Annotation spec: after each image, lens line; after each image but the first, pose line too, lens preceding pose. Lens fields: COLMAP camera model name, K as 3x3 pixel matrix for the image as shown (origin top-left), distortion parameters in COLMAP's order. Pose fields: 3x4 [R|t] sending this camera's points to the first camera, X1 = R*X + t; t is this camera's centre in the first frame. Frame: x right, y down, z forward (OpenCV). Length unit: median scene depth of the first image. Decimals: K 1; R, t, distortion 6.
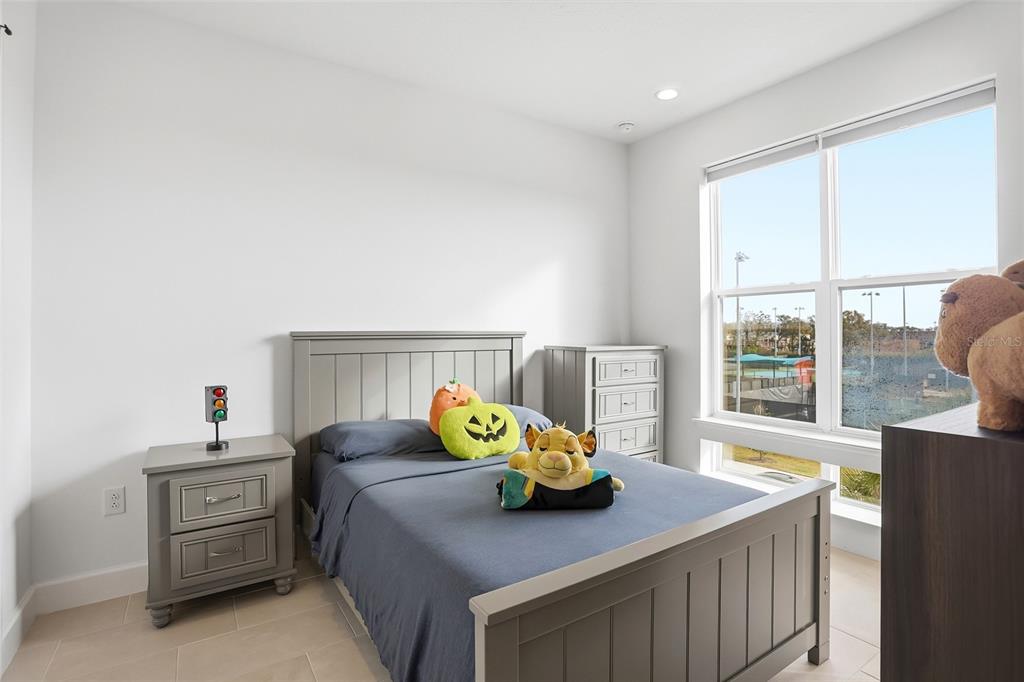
lens RADIAL K [[503.1, 0, 504.0], [0, 503.1, 335.0], [0, 0, 1]] dist [-0.004382, -0.000228]
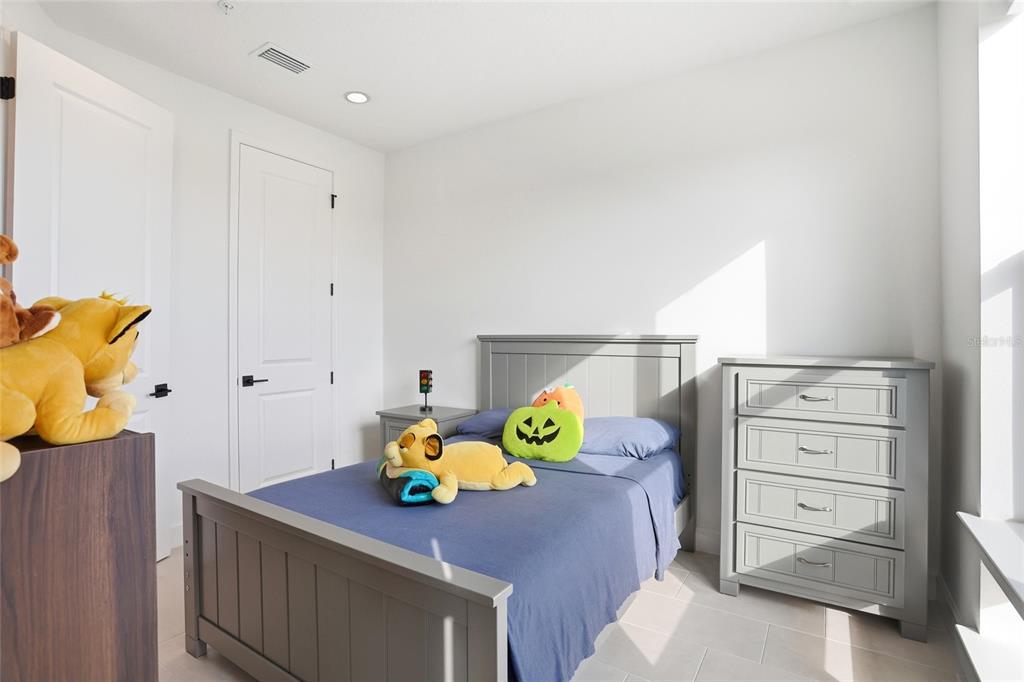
lens RADIAL K [[503.1, 0, 504.0], [0, 503.1, 335.0], [0, 0, 1]] dist [-0.004382, -0.000228]
pose [[0.414533, 0.000408, -0.910034, 0.810489], [-0.006649, 0.999975, -0.002580, -0.003884], [0.910010, 0.007120, 0.414525, 0.494887]]
